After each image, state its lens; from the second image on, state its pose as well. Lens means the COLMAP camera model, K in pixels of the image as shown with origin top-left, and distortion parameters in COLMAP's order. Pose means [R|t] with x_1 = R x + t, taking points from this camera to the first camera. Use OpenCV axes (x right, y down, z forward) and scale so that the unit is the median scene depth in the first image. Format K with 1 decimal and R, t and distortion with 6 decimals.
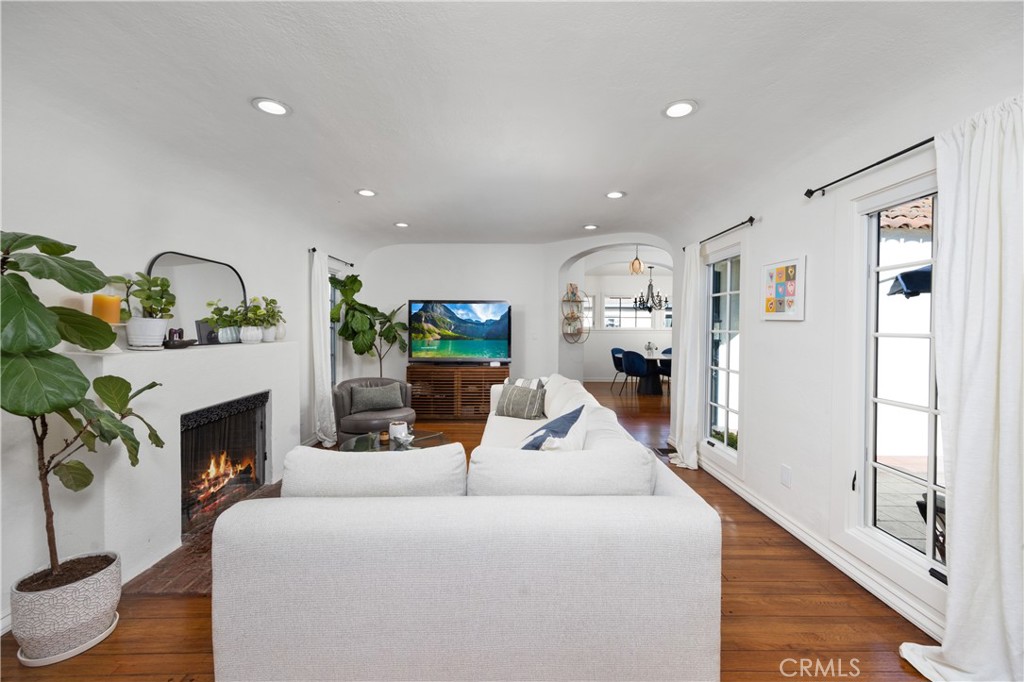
lens RADIAL K [[415.1, 0, 509.3], [0, 415.1, 335.7], [0, 0, 1]] dist [0.003729, -0.000246]
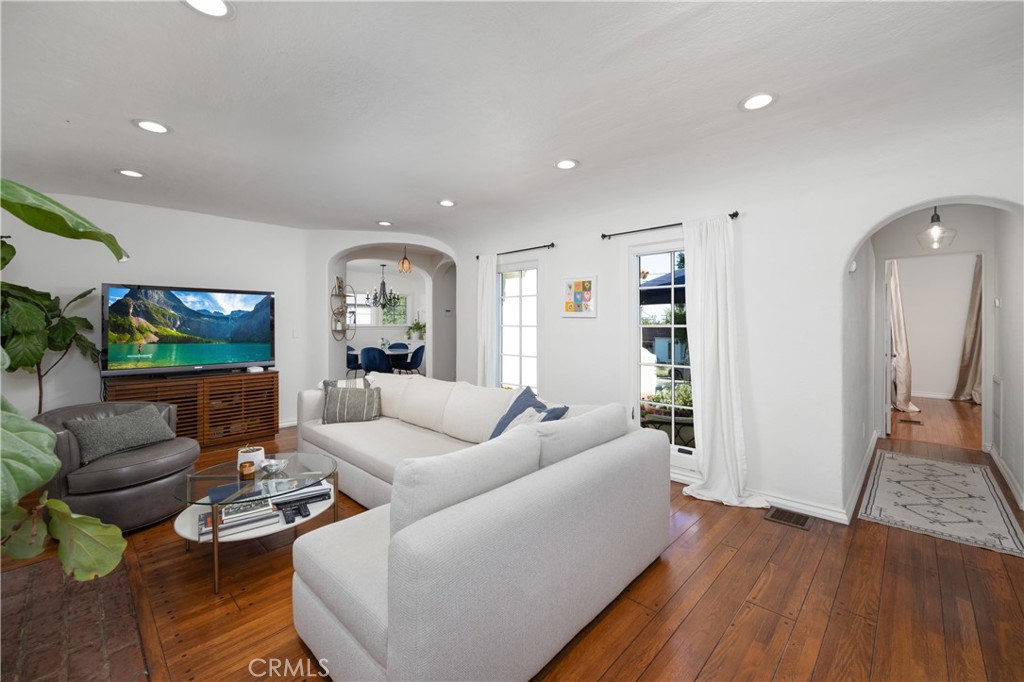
lens RADIAL K [[415.1, 0, 525.4], [0, 415.1, 322.0], [0, 0, 1]] dist [0.003729, -0.000246]
pose [[0.684329, -0.001079, 0.729173, -0.265514], [0.019770, 0.999659, -0.017074, 0.000474], [-0.728906, 0.026100, 0.684116, 0.063973]]
